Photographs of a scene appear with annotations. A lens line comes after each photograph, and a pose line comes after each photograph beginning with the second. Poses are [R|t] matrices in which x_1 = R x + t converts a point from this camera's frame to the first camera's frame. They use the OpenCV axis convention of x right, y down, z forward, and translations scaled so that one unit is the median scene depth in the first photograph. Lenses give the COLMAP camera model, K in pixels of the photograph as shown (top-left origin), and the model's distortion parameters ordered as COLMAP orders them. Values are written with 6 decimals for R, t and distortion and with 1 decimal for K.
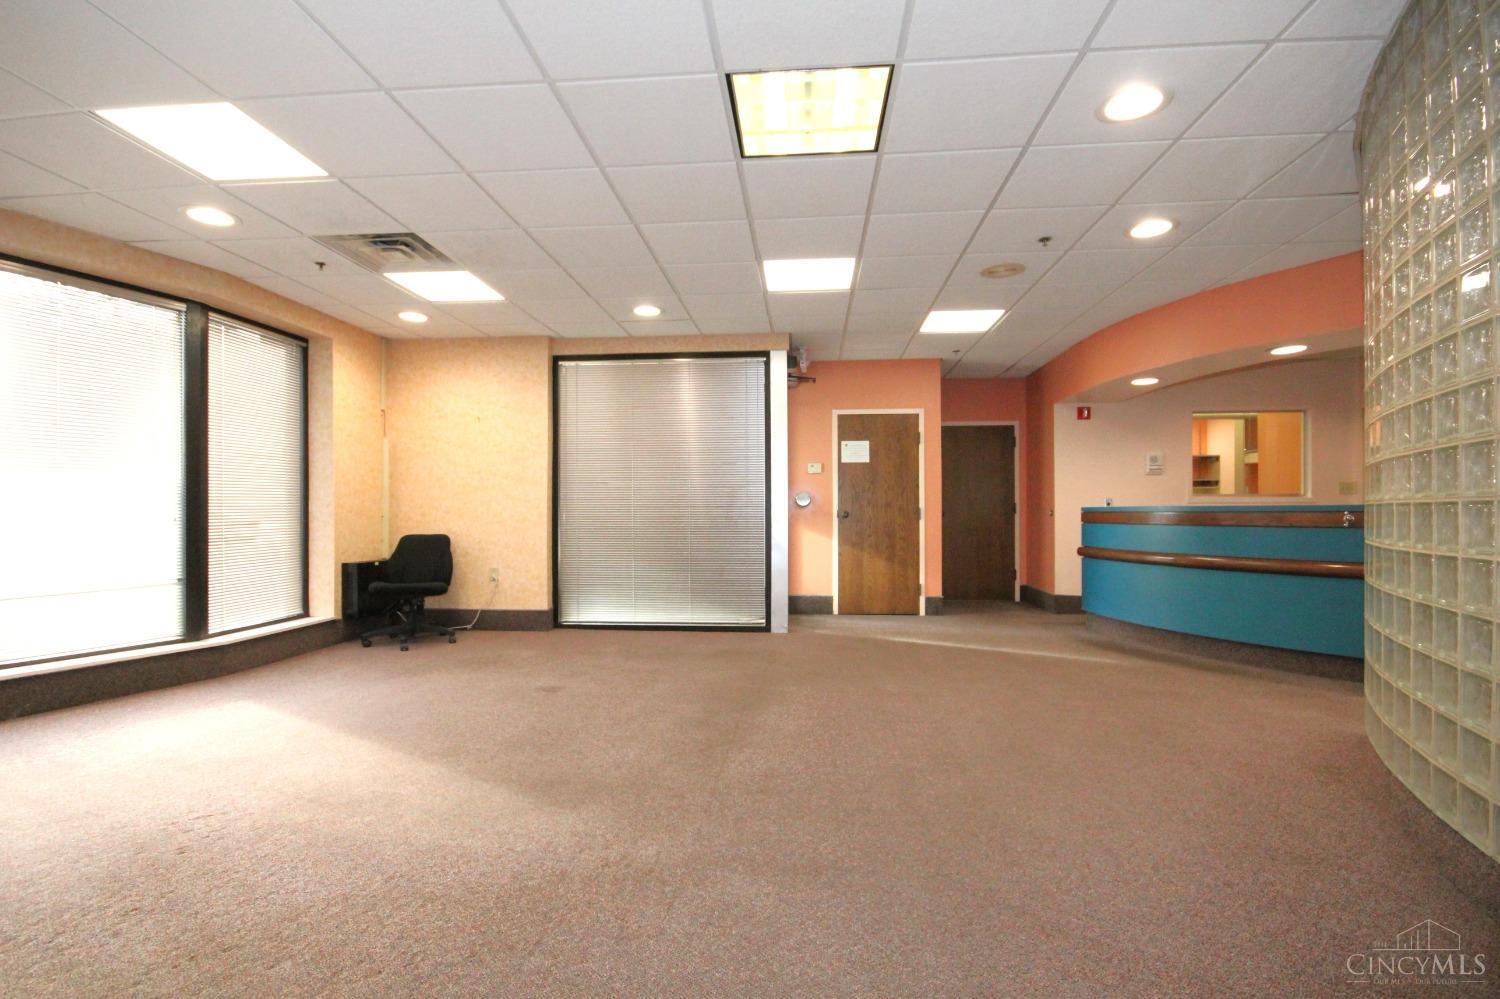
lens RADIAL K [[671.2, 0, 750.0], [0, 671.2, 499.5], [0, 0, 1]] dist [-0.000337, 0.000017]
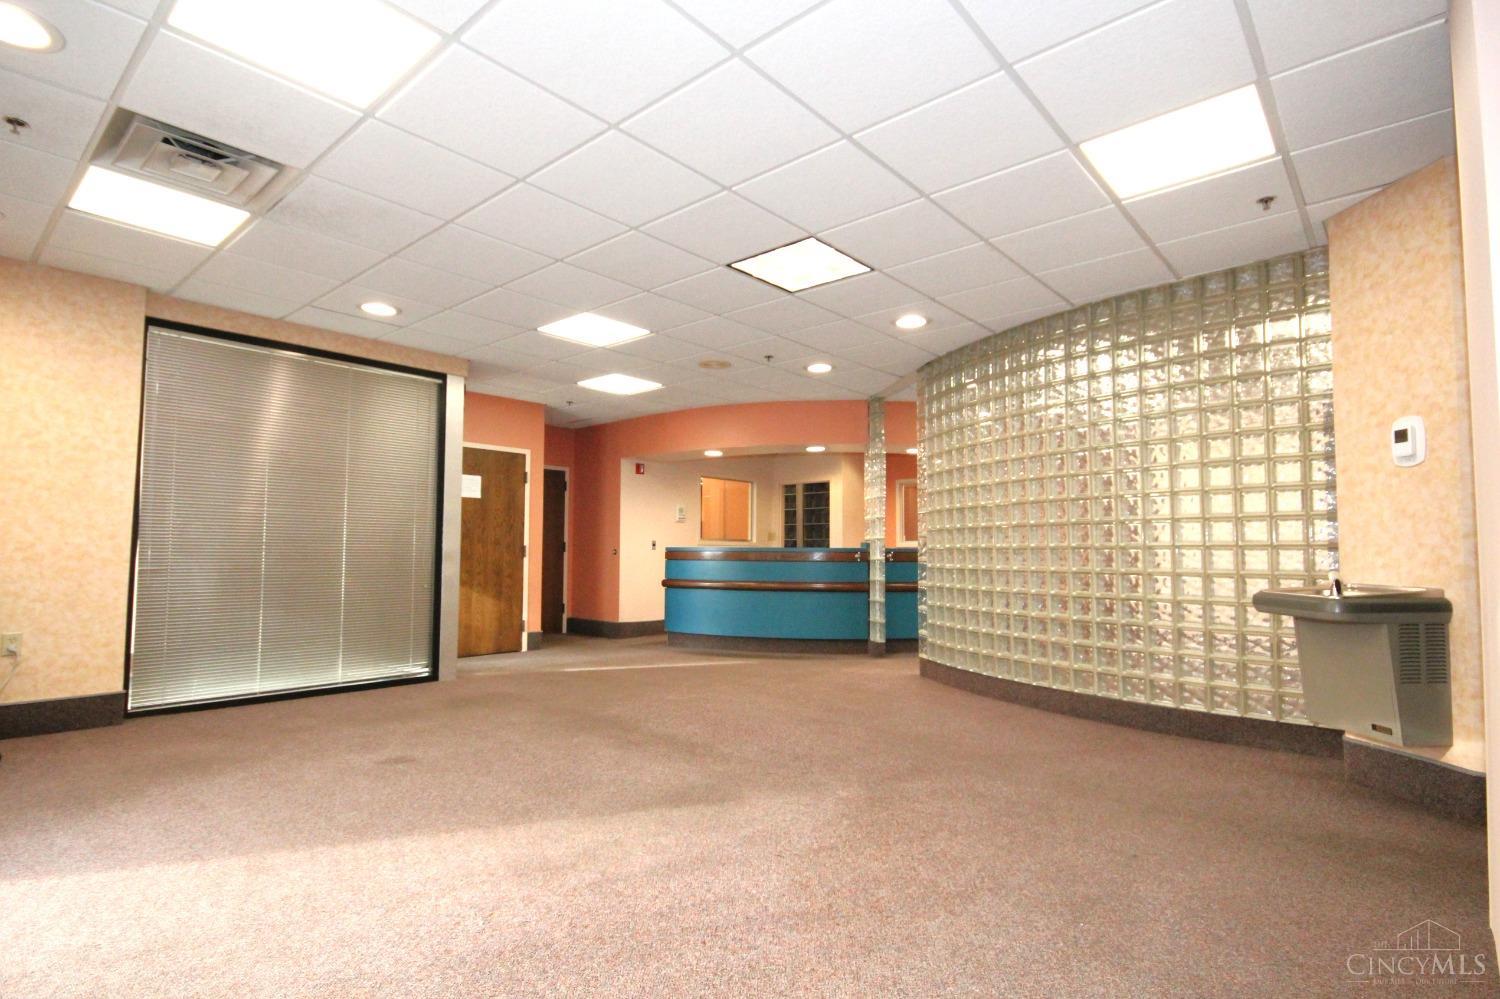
lens RADIAL K [[703.1, 0, 750.0], [0, 703.1, 499.5], [0, 0, 1]] dist [0.002331, 0.000063]
pose [[0.623567, 0.065683, 0.779006, -0.454187], [-0.023745, 0.997596, -0.065107, 0.004871], [-0.781409, 0.022101, 0.623628, 0.071206]]
